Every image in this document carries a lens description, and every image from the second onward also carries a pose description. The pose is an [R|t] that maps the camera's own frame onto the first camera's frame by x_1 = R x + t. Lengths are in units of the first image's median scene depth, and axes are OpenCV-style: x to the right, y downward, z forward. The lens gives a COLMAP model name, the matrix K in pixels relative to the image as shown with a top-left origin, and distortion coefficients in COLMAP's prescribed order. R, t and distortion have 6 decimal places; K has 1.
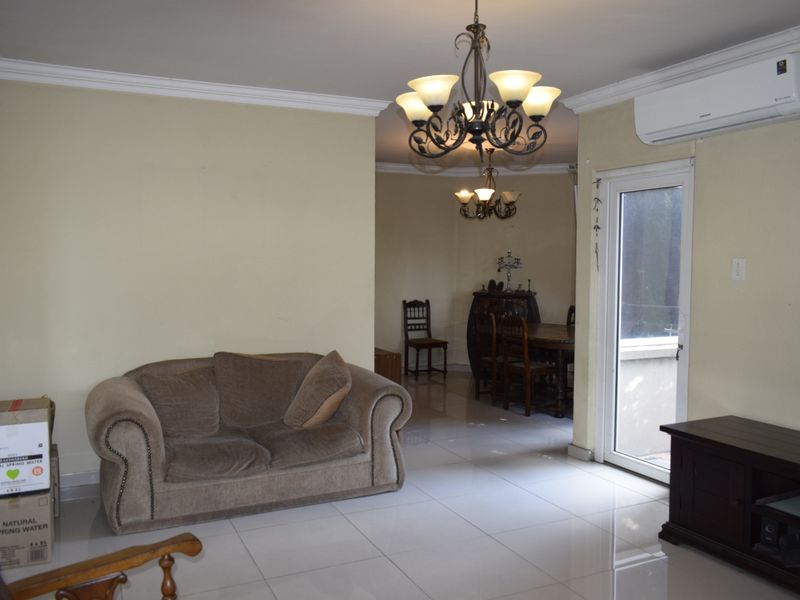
lens RADIAL K [[690.8, 0, 396.7], [0, 690.8, 302.1], [0, 0, 1]] dist [-0.040074, 0.025950]
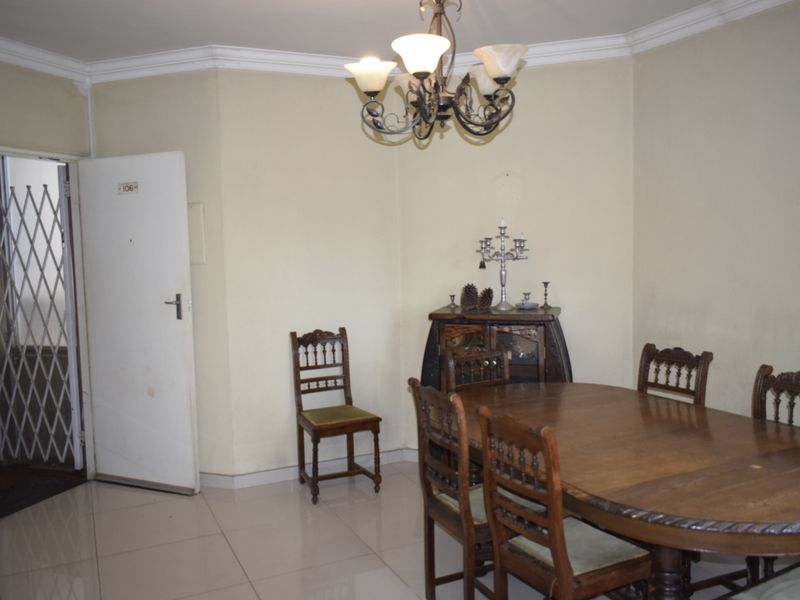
lens RADIAL K [[690.8, 0, 403.3], [0, 690.8, 297.8], [0, 0, 1]] dist [-0.040074, 0.025950]
pose [[0.999405, -0.033266, 0.009156, 0.087480], [0.033102, 0.999298, 0.017541, -0.033400], [-0.009733, -0.017227, 0.999804, 0.514851]]
